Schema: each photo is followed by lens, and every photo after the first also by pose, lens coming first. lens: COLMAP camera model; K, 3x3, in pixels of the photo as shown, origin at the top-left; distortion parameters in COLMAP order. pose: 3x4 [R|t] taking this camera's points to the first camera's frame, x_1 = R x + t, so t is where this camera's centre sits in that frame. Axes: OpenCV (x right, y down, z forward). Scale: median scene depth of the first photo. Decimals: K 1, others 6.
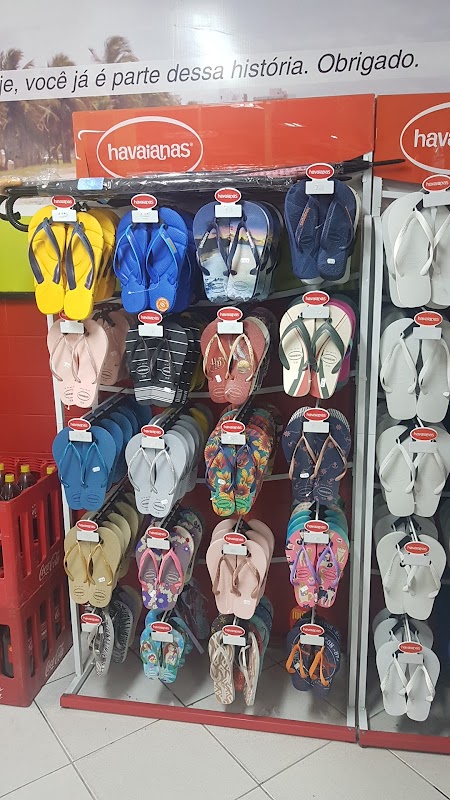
lens RADIAL K [[613.4, 0, 225.6], [0, 613.4, 398.9], [0, 0, 1]] dist [0.024948, -0.018063]
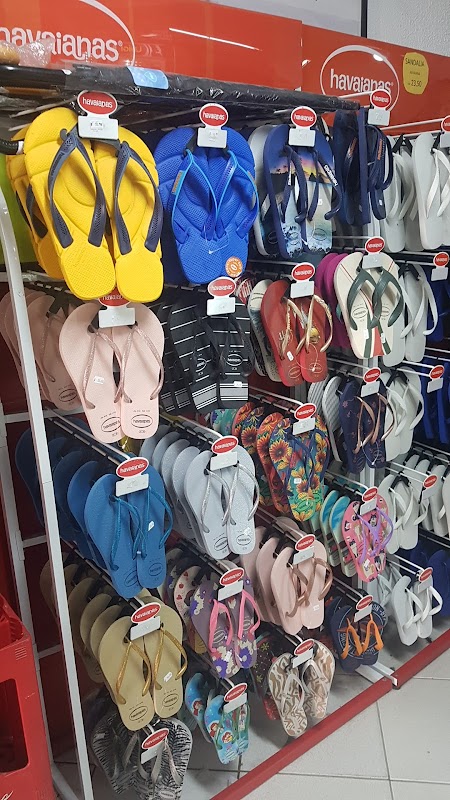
lens RADIAL K [[613.4, 0, 224.7], [0, 613.4, 401.6], [0, 0, 1]] dist [0.024948, -0.018063]
pose [[0.681290, -0.226363, 0.696135, -0.619151], [0.196730, 0.972619, 0.123733, -0.088011], [-0.705082, 0.052653, 0.707168, 0.487248]]
